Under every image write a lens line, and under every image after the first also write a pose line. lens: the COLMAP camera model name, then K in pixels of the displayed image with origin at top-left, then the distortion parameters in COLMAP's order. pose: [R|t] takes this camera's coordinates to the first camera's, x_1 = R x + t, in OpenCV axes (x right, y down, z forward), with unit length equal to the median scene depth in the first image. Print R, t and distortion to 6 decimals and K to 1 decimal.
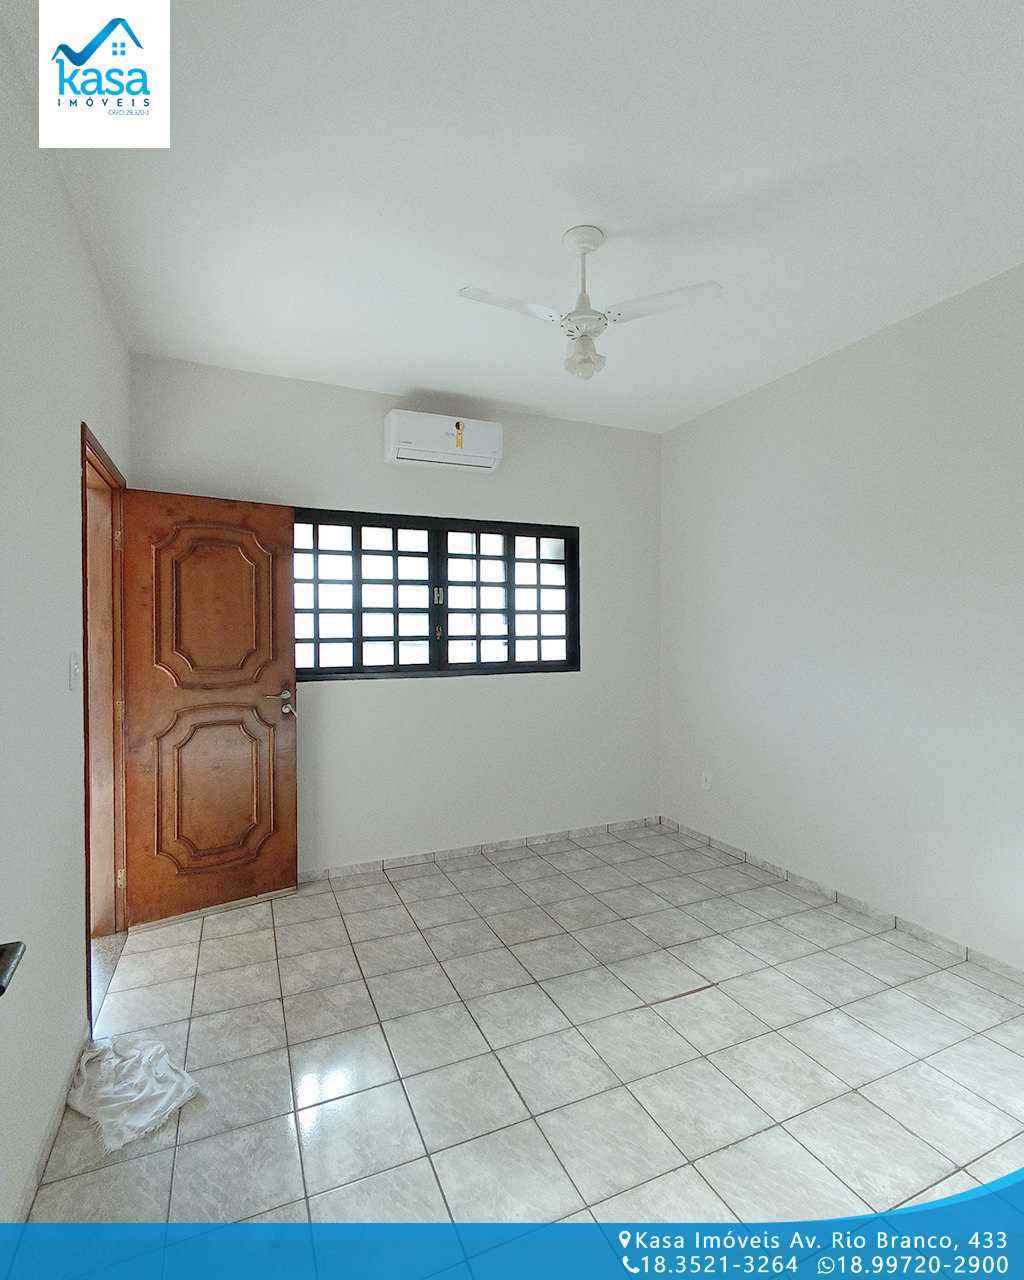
lens RADIAL K [[623.9, 0, 518.7], [0, 623.9, 636.4], [0, 0, 1]] dist [-0.002638, -0.000123]
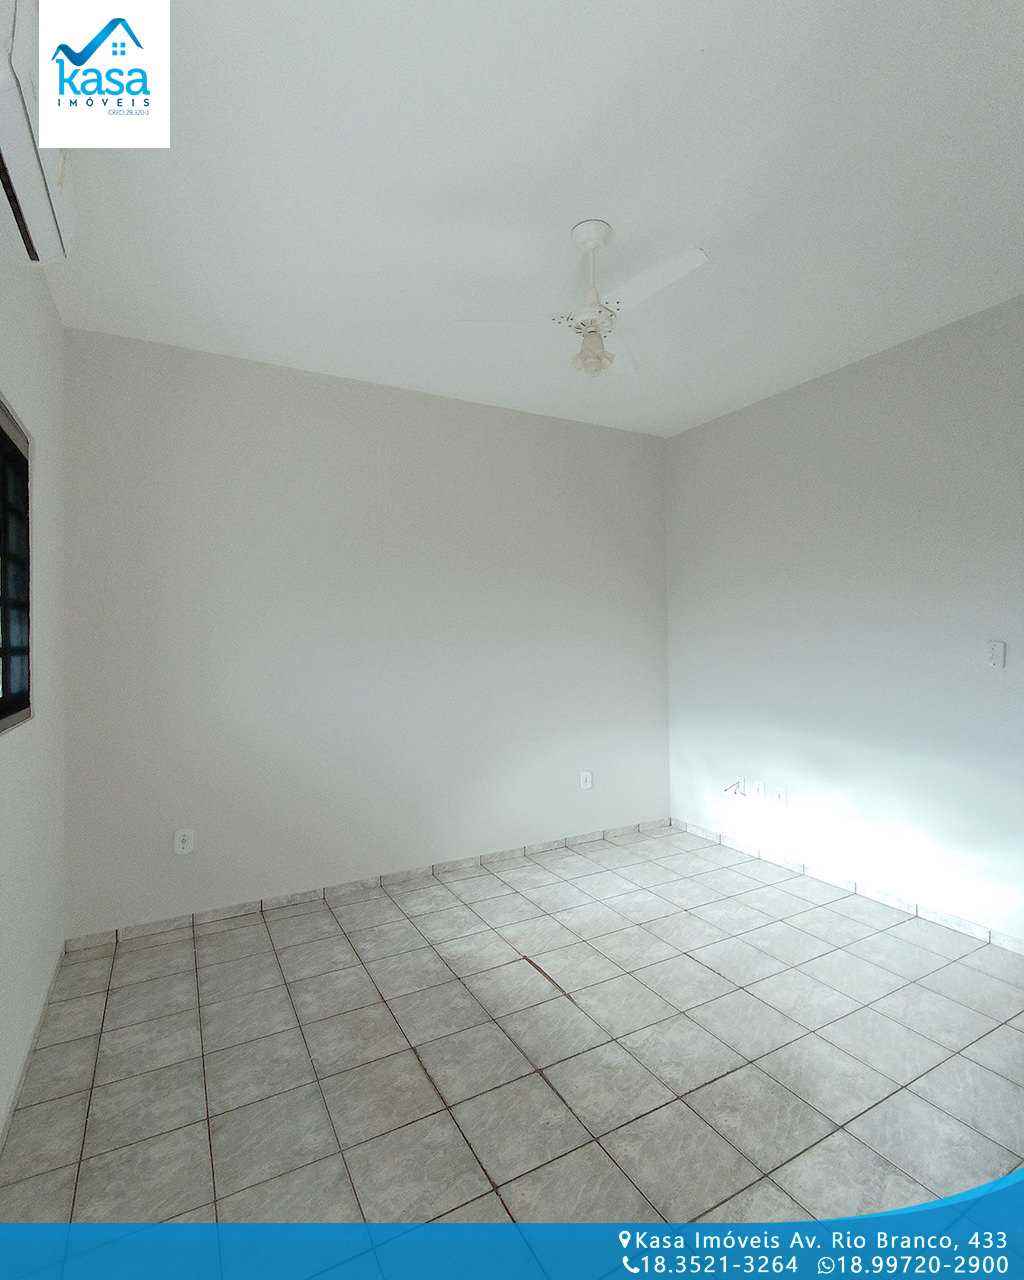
lens RADIAL K [[623.9, 0, 518.7], [0, 623.9, 636.4], [0, 0, 1]] dist [-0.002638, -0.000123]
pose [[-0.088722, 0.007513, 0.996028, -0.701210], [0.019448, 0.999794, -0.005809, -0.000046], [-0.995867, 0.018855, -0.088850, 0.986594]]
